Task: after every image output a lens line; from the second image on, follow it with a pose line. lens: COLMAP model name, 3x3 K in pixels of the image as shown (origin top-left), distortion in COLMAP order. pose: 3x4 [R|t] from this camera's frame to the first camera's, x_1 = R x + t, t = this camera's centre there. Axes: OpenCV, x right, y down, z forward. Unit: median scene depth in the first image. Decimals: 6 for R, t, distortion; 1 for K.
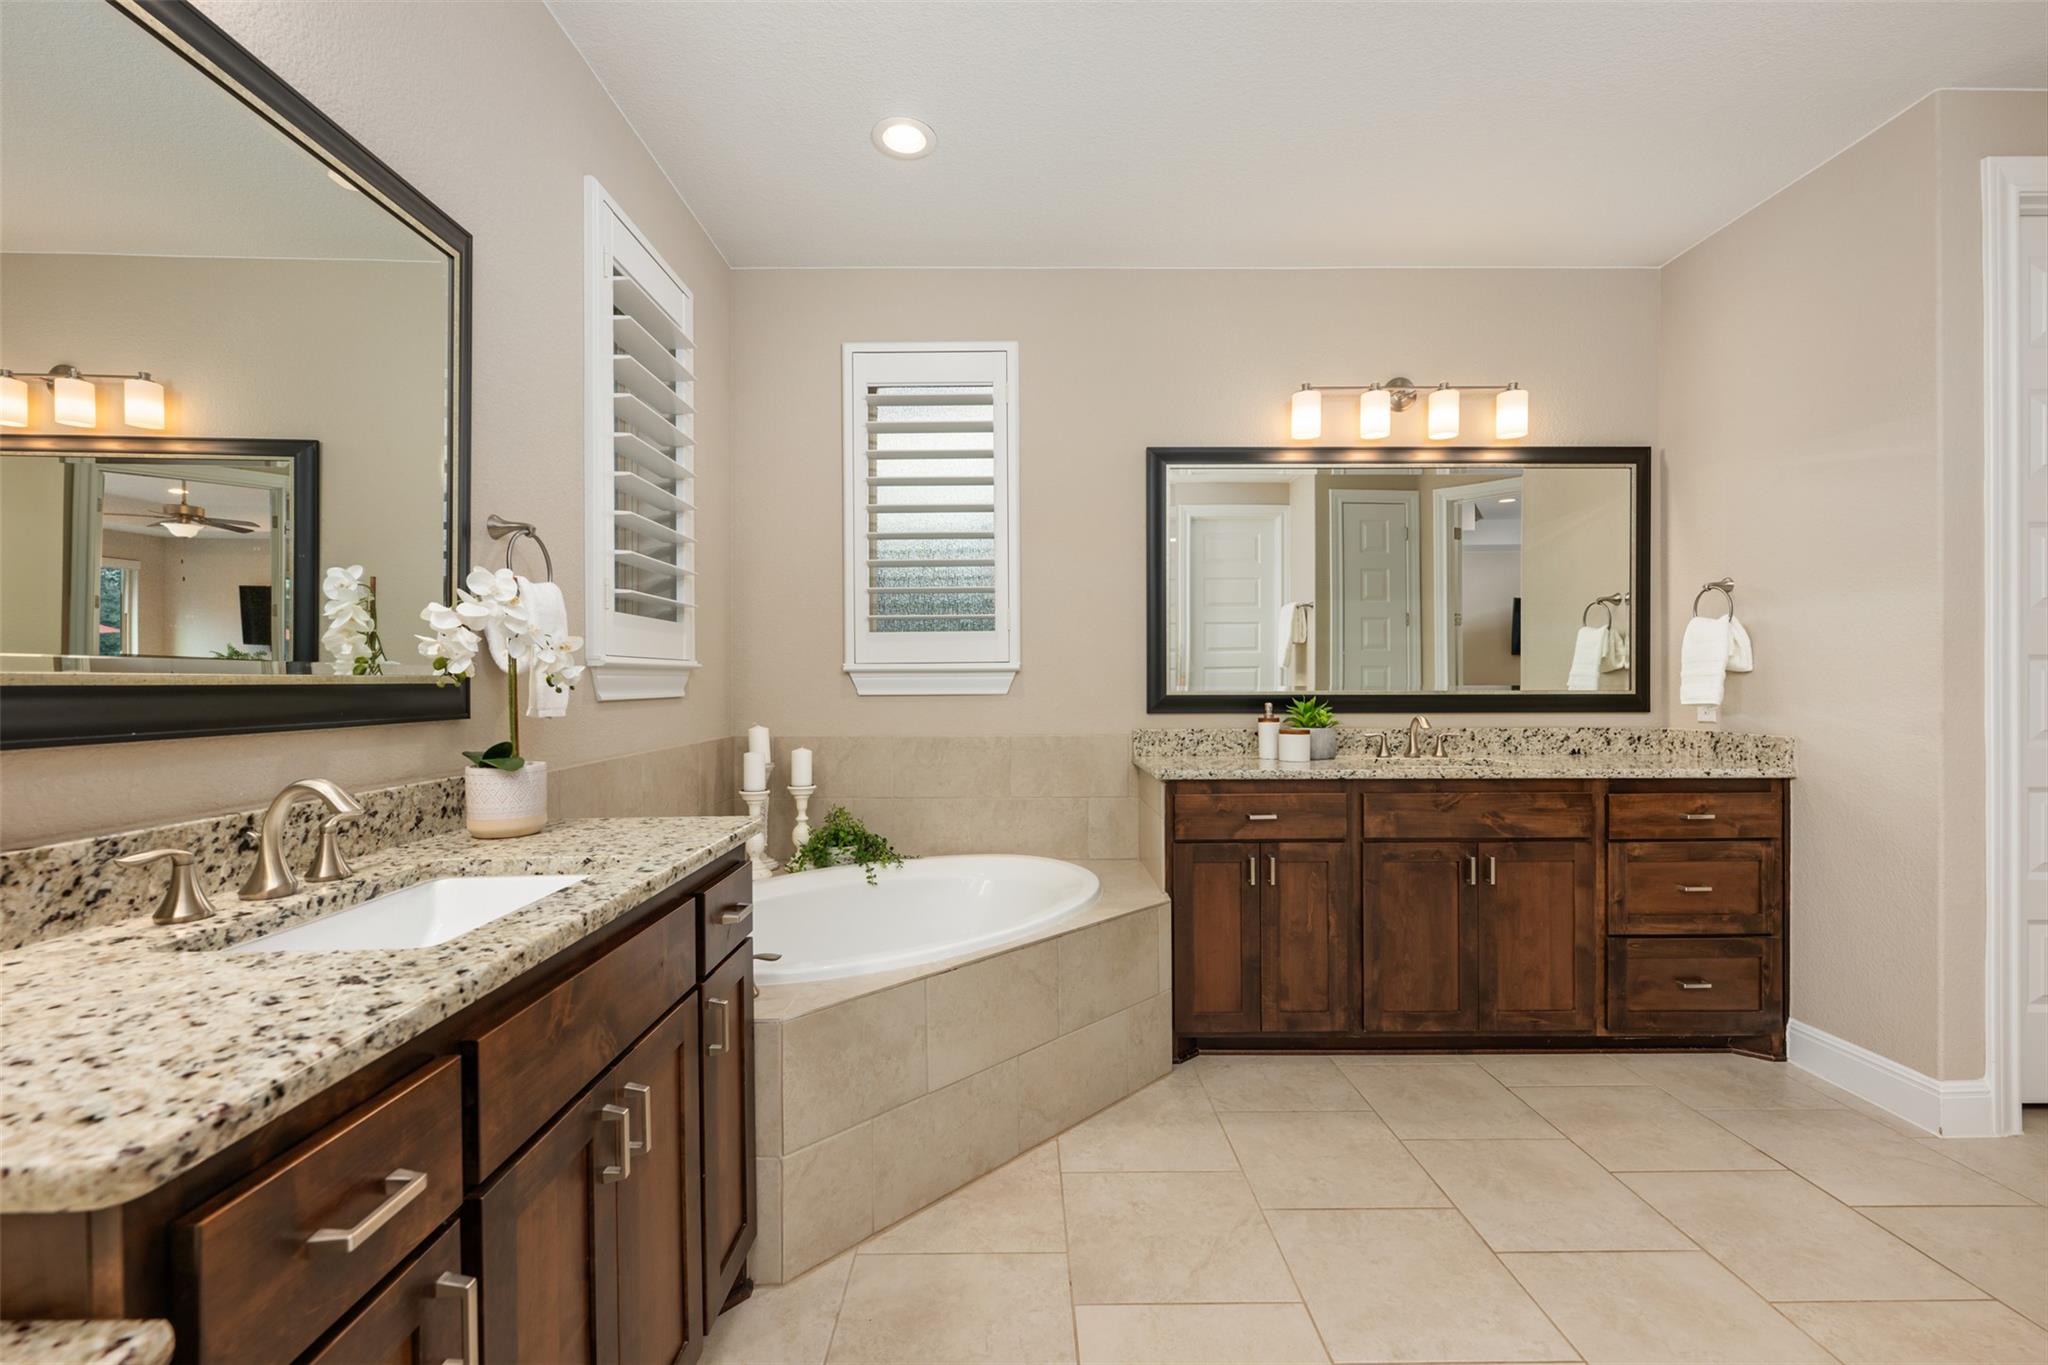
lens RADIAL K [[864.8, 0, 1017.9], [0, 864.8, 681.3], [0, 0, 1]] dist [0.002117, 0.000334]
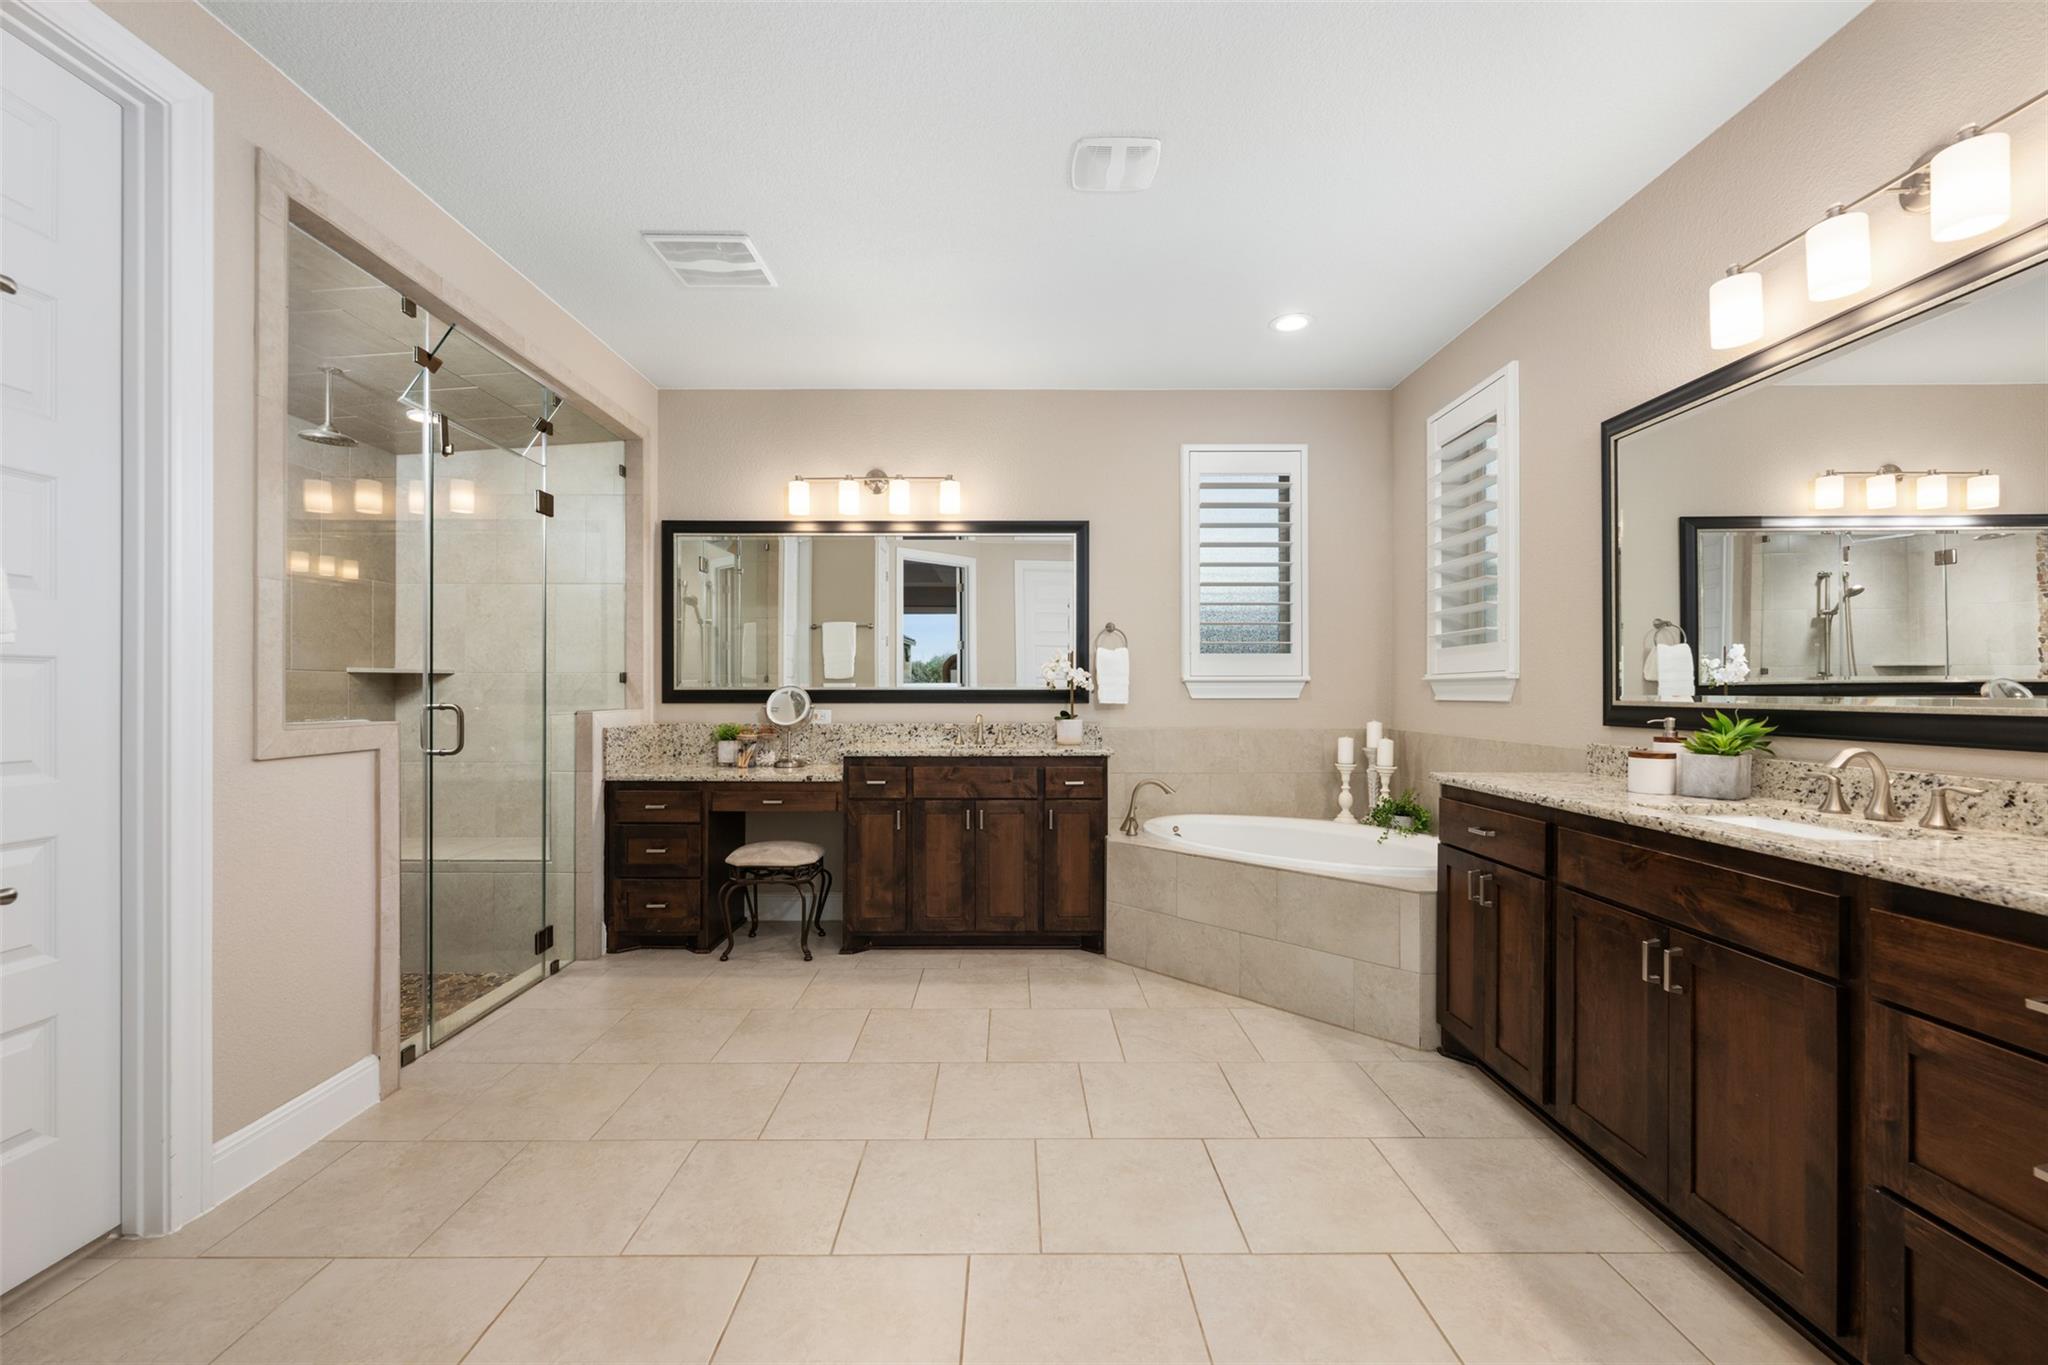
lens RADIAL K [[814.5, 0, 1011.1], [0, 814.5, 691.6], [0, 0, 1]] dist [-0.004668, -0.000113]
pose [[-0.009745, 0.002532, -0.999949, 1.285433], [-0.001050, 0.999996, 0.002542, 0.001360], [0.999952, 0.001075, -0.009742, 0.540796]]
